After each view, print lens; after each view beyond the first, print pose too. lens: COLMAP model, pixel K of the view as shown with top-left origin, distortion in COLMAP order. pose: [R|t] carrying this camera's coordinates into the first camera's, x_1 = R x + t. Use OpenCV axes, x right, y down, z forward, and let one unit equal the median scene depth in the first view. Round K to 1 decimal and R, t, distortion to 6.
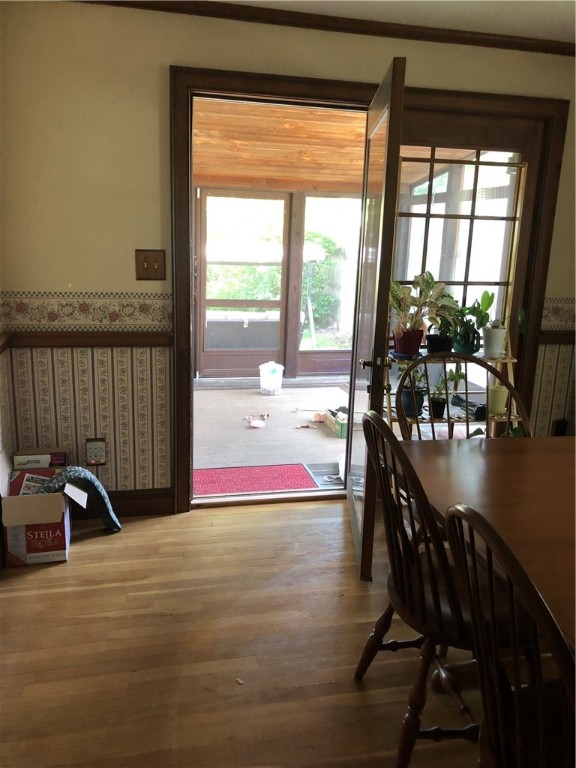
lens RADIAL K [[631.5, 0, 285.5], [0, 631.5, 388.6], [0, 0, 1]] dist [0.043619, -0.012149]
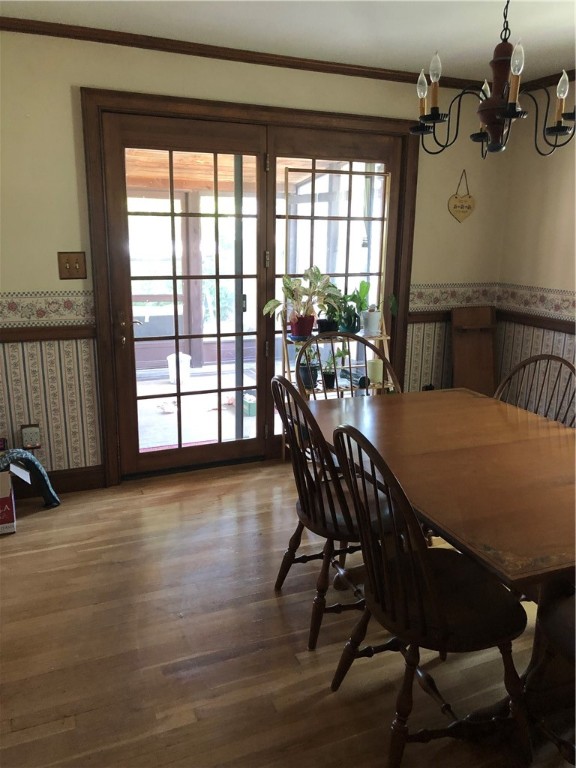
lens RADIAL K [[631.5, 0, 288.2], [0, 631.5, 408.6], [0, 0, 1]] dist [0.043619, -0.012149]
pose [[0.984767, -0.062133, 0.162397, -0.034079], [0.055216, 0.997378, 0.046770, 0.023890], [-0.164877, -0.037091, 0.985616, -0.169553]]
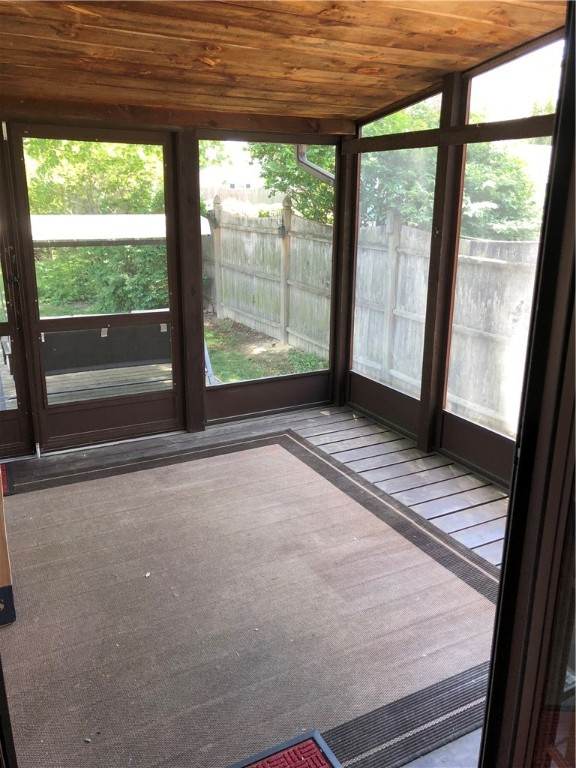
lens RADIAL K [[631.5, 0, 293.5], [0, 631.5, 382.1], [0, 0, 1]] dist [0.043619, -0.012149]
pose [[0.967148, -0.091866, 0.237034, -0.082562], [0.080058, 0.995043, 0.058989, -0.182685], [-0.241278, -0.038074, 0.969709, 0.693629]]
